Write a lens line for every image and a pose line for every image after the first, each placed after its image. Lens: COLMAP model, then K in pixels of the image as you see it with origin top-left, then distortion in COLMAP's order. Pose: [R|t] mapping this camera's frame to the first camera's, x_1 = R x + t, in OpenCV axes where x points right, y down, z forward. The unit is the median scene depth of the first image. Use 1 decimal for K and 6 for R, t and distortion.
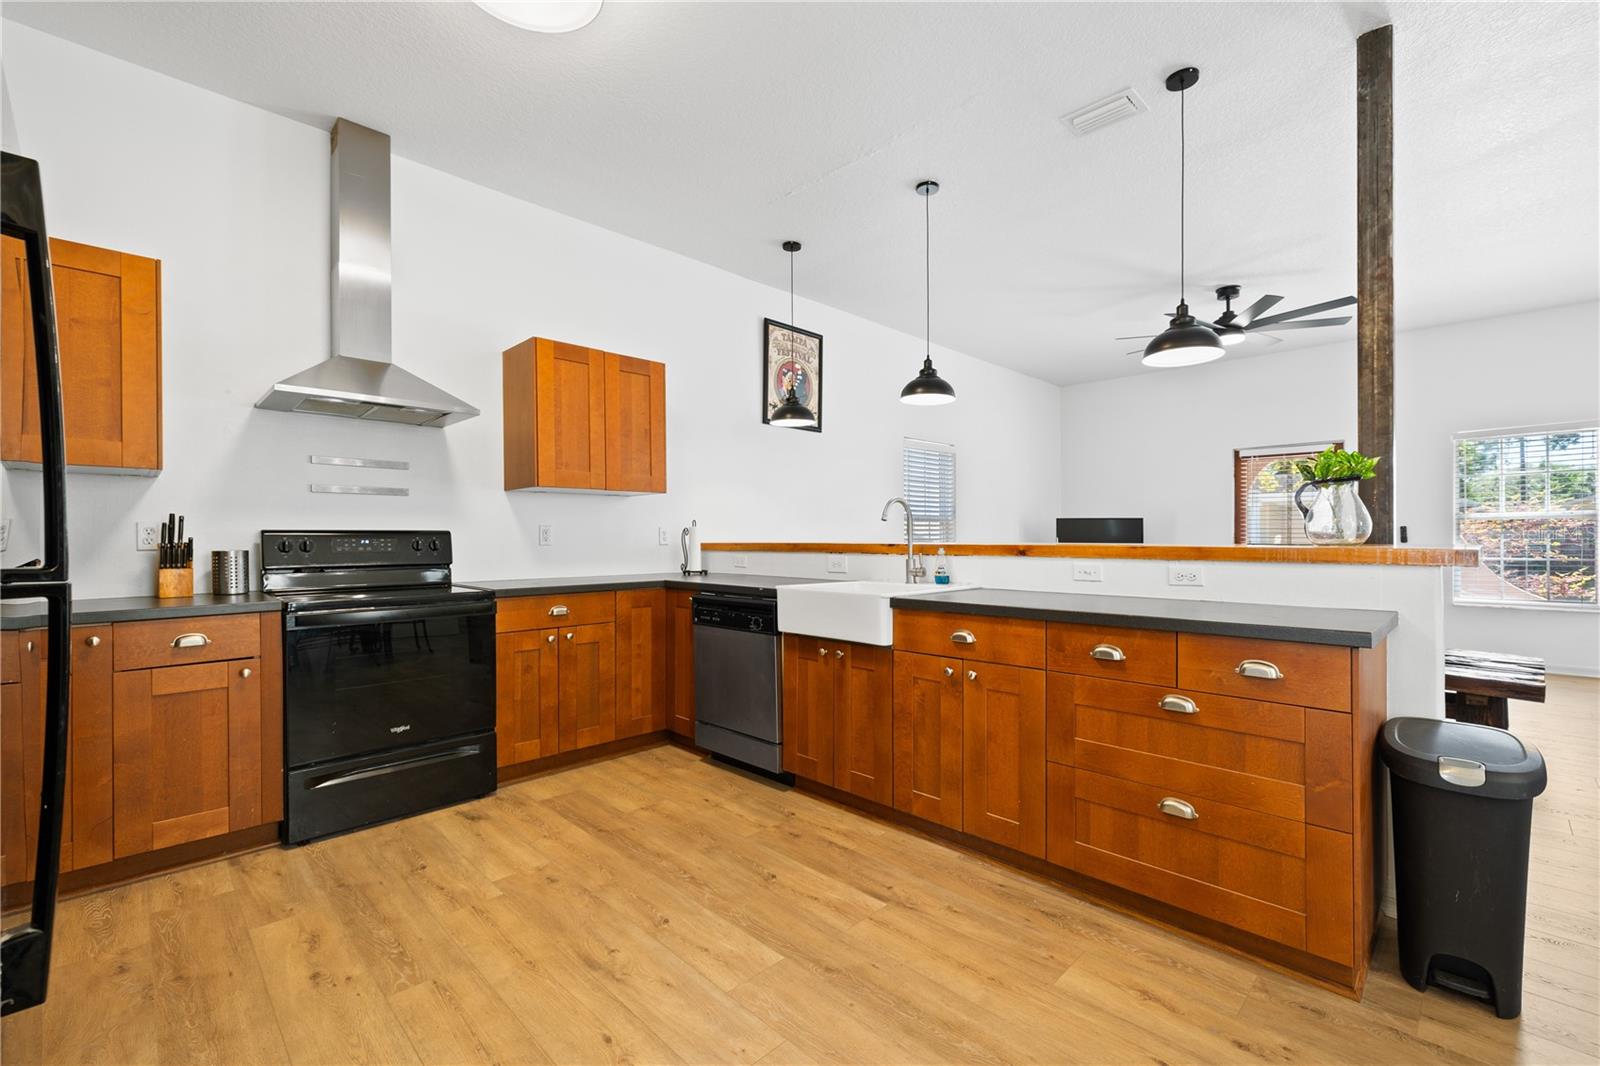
lens RADIAL K [[665.8, 0, 798.0], [0, 665.8, 526.8], [0, 0, 1]] dist [-0.000462, -0.000040]
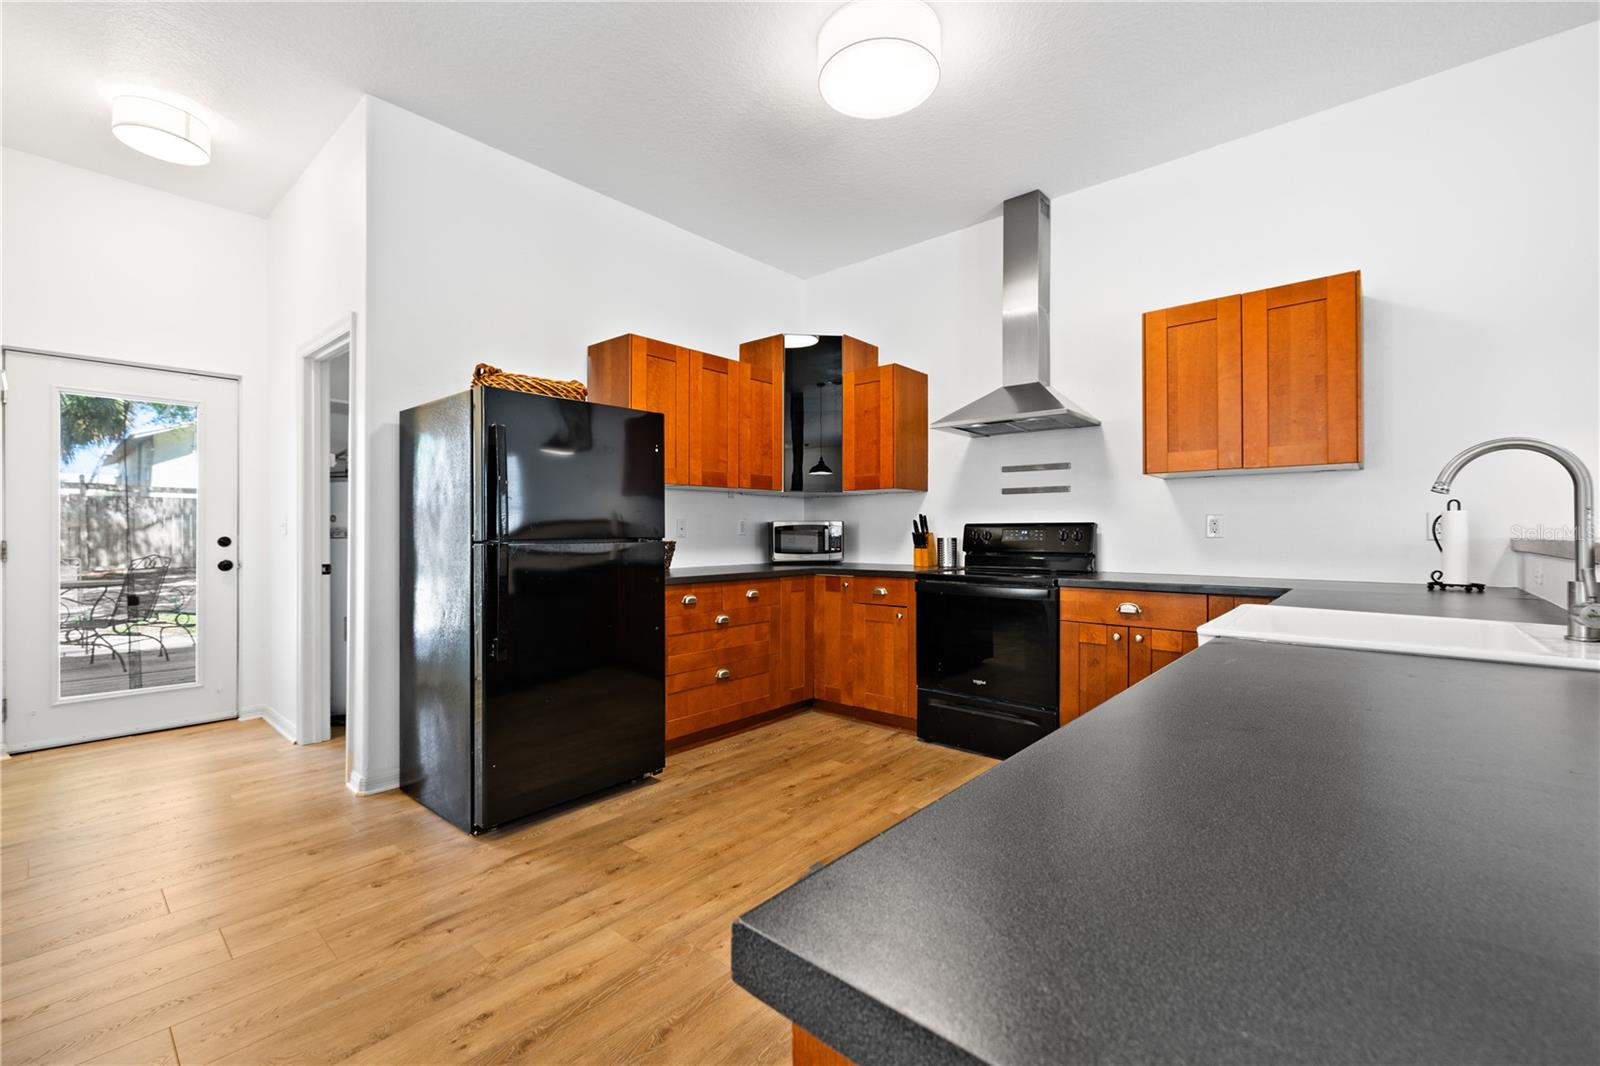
lens RADIAL K [[665.8, 0, 798.0], [0, 665.8, 526.8], [0, 0, 1]] dist [-0.000462, -0.000040]
pose [[0.093575, 0.000716, -0.995612, 0.688378], [0.017970, 0.999836, 0.002408, 0.002407], [0.995450, -0.018116, 0.093547, 0.610034]]
